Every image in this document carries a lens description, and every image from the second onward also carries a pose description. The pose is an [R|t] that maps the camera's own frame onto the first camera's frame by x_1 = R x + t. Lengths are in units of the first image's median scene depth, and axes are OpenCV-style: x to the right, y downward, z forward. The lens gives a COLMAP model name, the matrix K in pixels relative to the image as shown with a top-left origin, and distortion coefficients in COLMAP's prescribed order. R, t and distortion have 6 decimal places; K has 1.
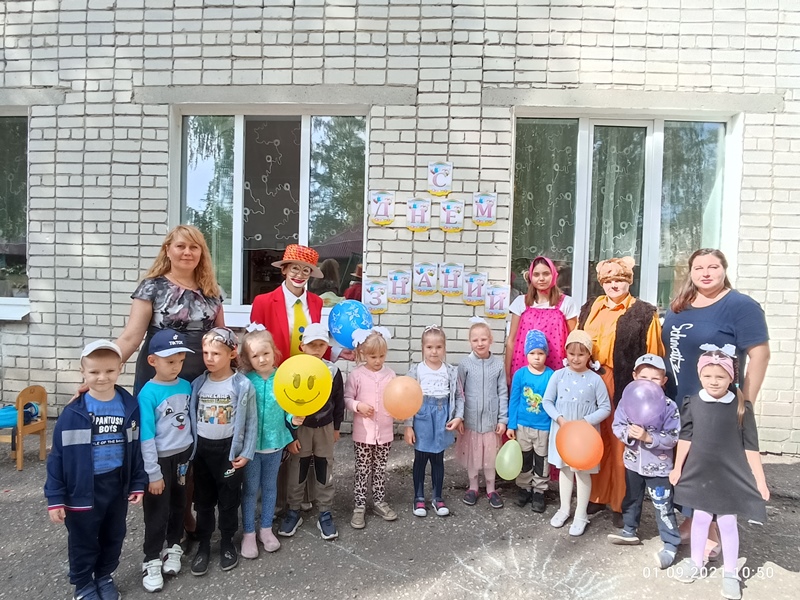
lens RADIAL K [[594.8, 0, 366.9], [0, 594.8, 295.4], [0, 0, 1]] dist [-0.031866, -0.007992]
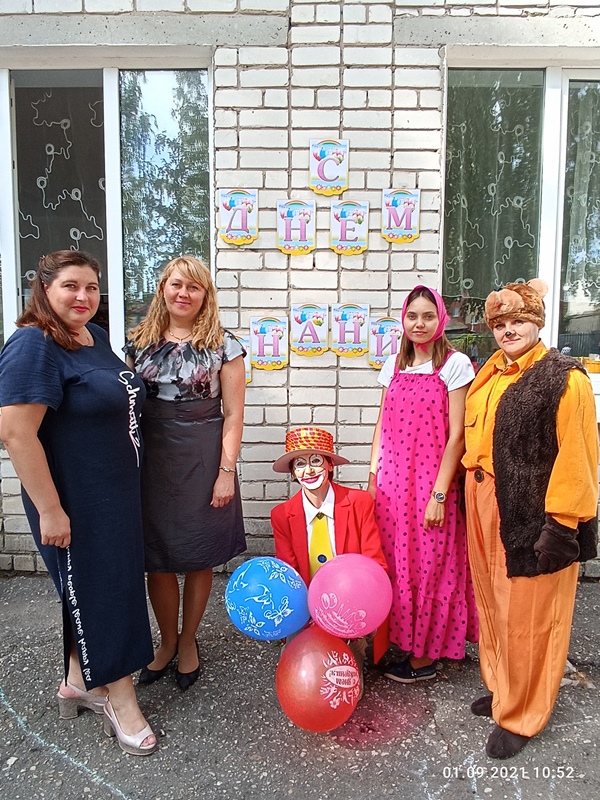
lens RADIAL K [[587.3, 0, 282.6], [0, 587.3, 395.0], [0, 0, 1]] dist [-0.003965, -0.009163]
pose [[0.997252, -0.031921, 0.066853, 0.025313], [0.028268, 0.998092, 0.054899, 0.005920], [-0.068478, -0.052858, 0.996251, 0.375118]]
